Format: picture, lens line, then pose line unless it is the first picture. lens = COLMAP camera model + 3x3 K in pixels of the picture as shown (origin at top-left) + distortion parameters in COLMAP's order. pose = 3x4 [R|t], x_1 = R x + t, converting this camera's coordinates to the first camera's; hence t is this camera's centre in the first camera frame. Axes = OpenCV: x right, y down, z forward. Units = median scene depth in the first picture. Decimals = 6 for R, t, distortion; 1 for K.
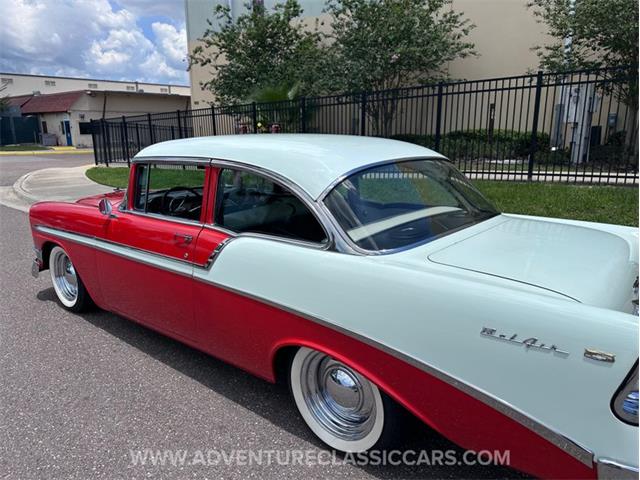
lens RADIAL K [[451.1, 0, 318.8], [0, 451.1, 246.3], [0, 0, 1]] dist [0.023232, -0.041025]
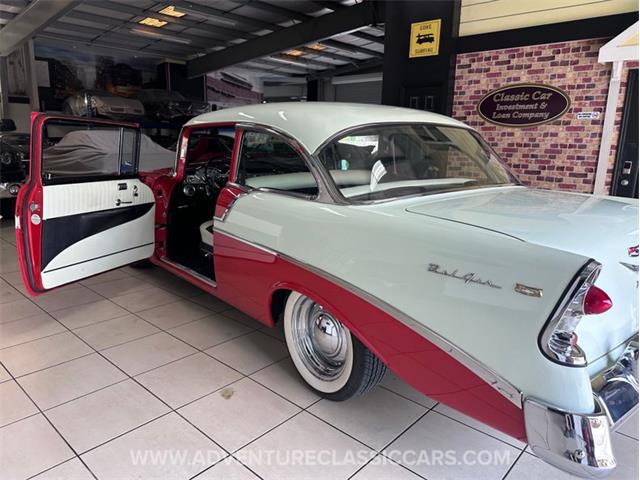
lens RADIAL K [[451.1, 0, 312.5], [0, 451.1, 237.2], [0, 0, 1]] dist [0.023232, -0.041025]
pose [[0.977079, 0.062866, -0.203383, 0.058783], [-0.067507, 0.997591, -0.015954, 0.029112], [0.201890, 0.029318, 0.978969, -0.011085]]
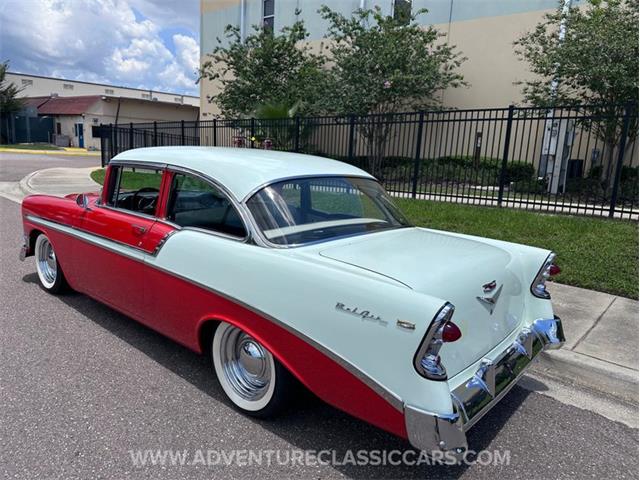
lens RADIAL K [[451.1, 0, 317.2], [0, 451.1, 241.7], [0, 0, 1]] dist [0.023232, -0.041025]
pose [[0.997865, 0.063755, -0.014167, 0.059972], [-0.064335, 0.996908, -0.045108, 0.012372], [0.011247, 0.045923, 0.998882, -0.058714]]
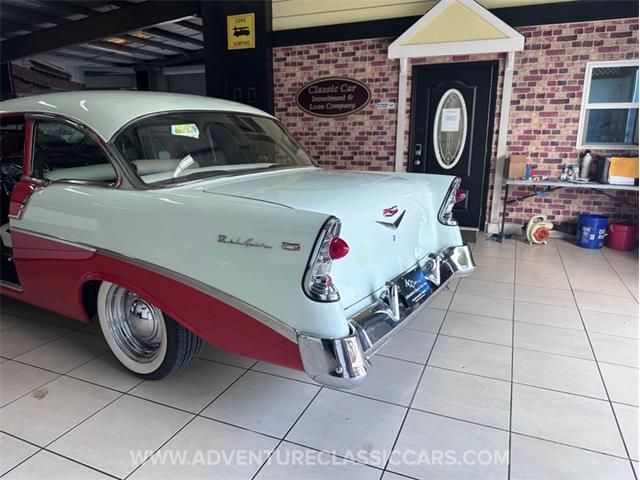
lens RADIAL K [[451.1, 0, 314.9], [0, 451.1, 245.0], [0, 0, 1]] dist [0.023232, -0.041025]
pose [[0.992559, -0.033172, 0.117155, 0.090506], [0.032489, 0.999442, 0.007737, 0.038620], [-0.117346, -0.003873, 0.993084, -0.031920]]
